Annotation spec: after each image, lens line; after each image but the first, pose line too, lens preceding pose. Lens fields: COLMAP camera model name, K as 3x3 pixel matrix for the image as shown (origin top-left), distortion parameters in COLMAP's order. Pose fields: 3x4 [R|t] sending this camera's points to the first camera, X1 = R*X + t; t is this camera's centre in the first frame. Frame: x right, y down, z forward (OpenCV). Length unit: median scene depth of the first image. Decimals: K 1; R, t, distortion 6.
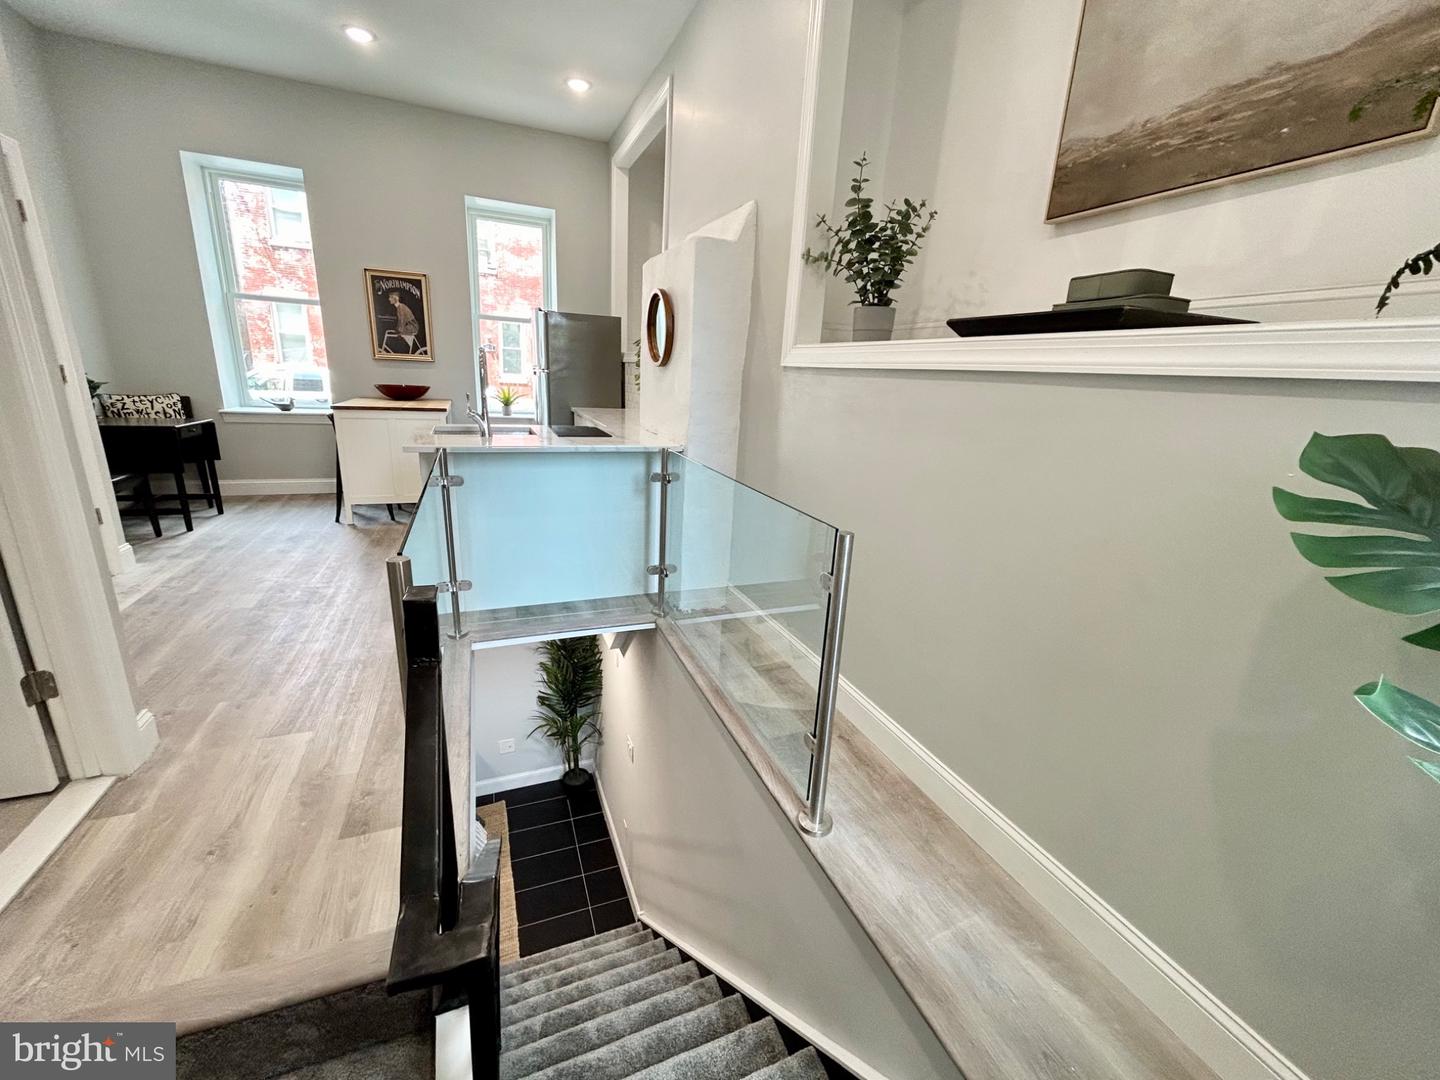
lens RADIAL K [[576.4, 0, 723.5], [0, 576.4, 531.5], [0, 0, 1]] dist [0.002071, 0.000773]
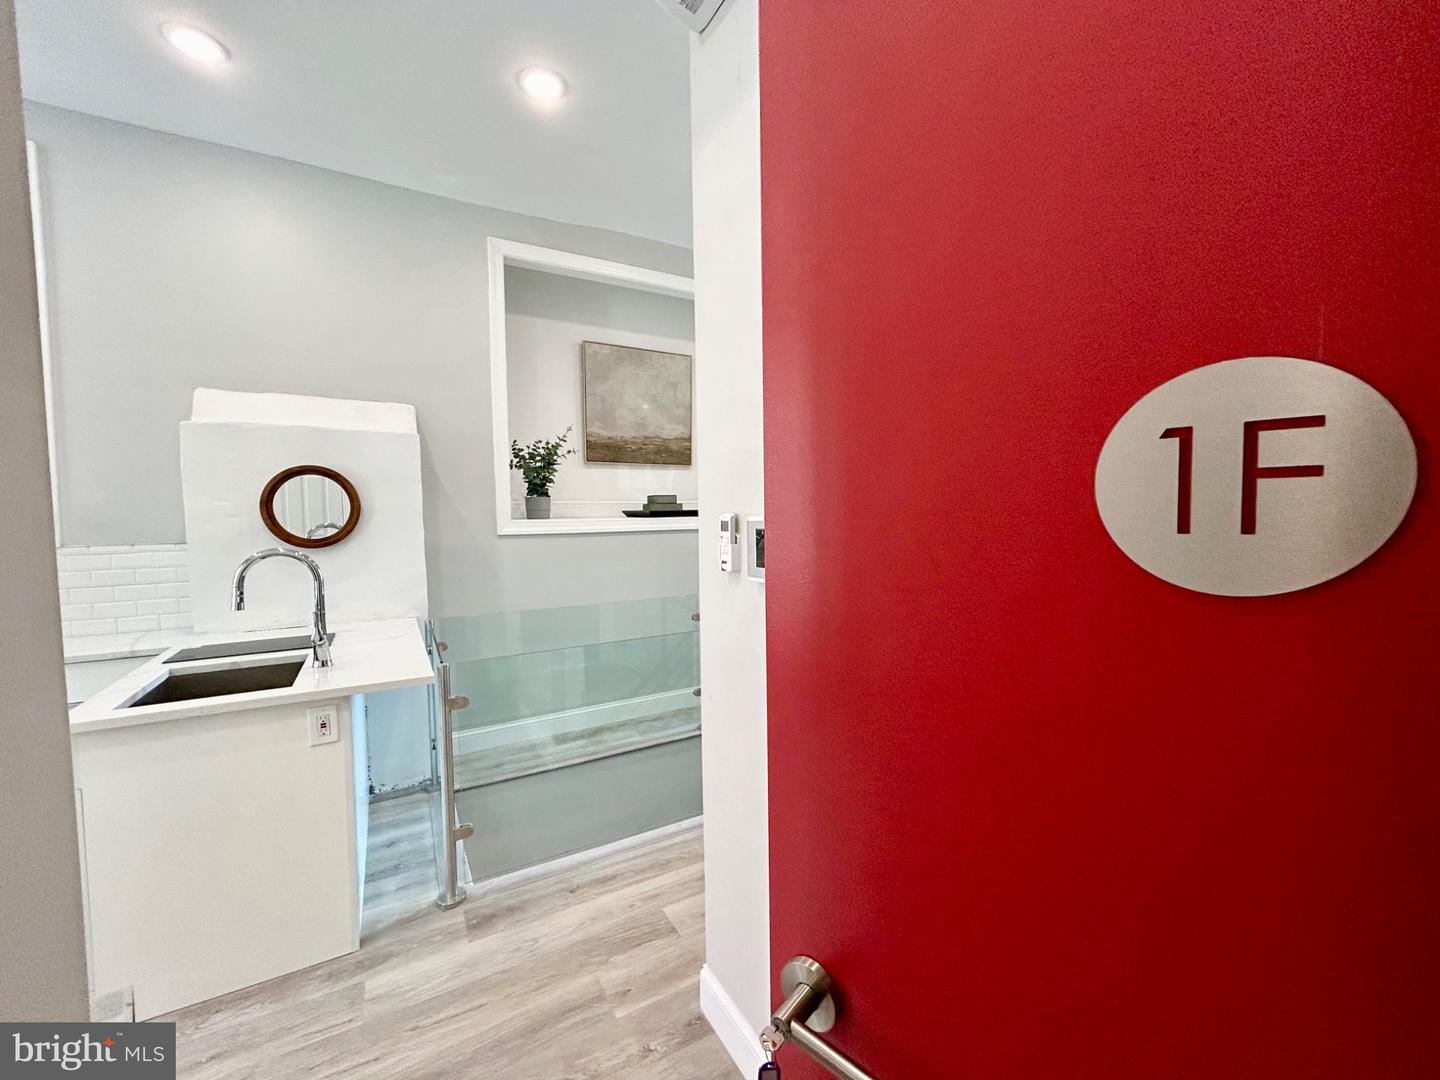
lens RADIAL K [[576.4, 0, 723.6], [0, 576.4, 542.8], [0, 0, 1]] dist [0.002071, 0.000773]
pose [[-0.127144, -0.097439, 0.987087, -0.730331], [0.270041, 0.954172, 0.128973, -0.166962], [-0.954417, 0.282952, -0.095005, 0.343759]]
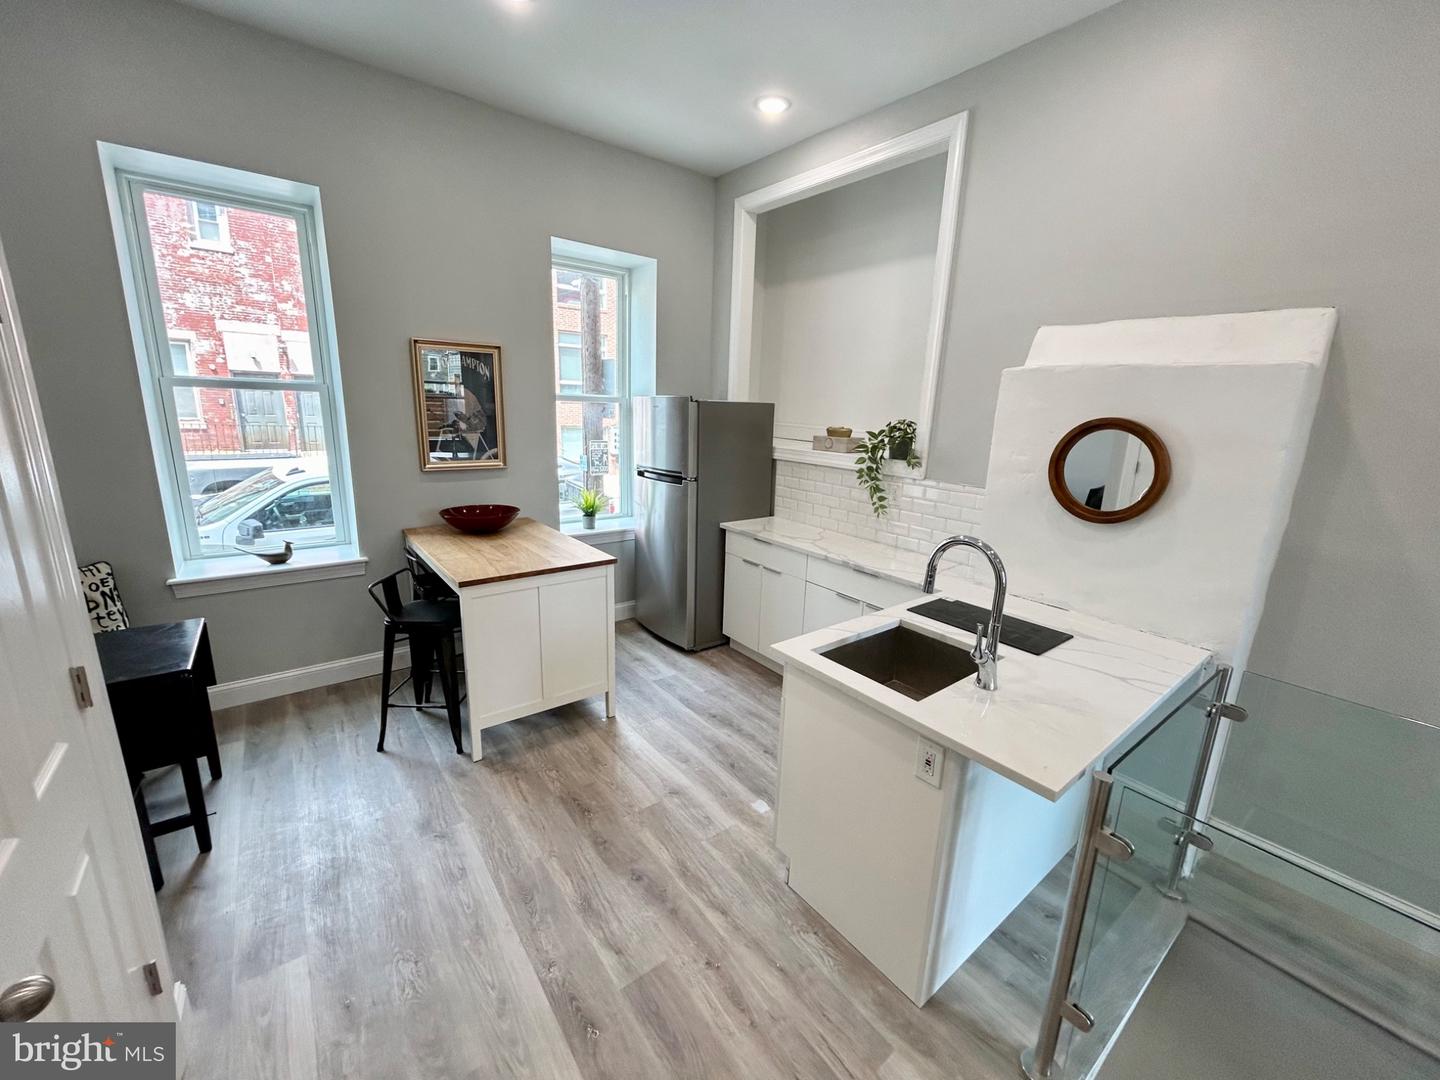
lens RADIAL K [[576.4, 0, 713.2], [0, 576.4, 539.7], [0, 0, 1]] dist [0.002071, 0.000773]
pose [[0.966946, -0.074985, 0.243706, -0.505566], [0.080965, 0.996610, -0.014597, -0.204564], [-0.241785, 0.033846, 0.969739, 0.305613]]
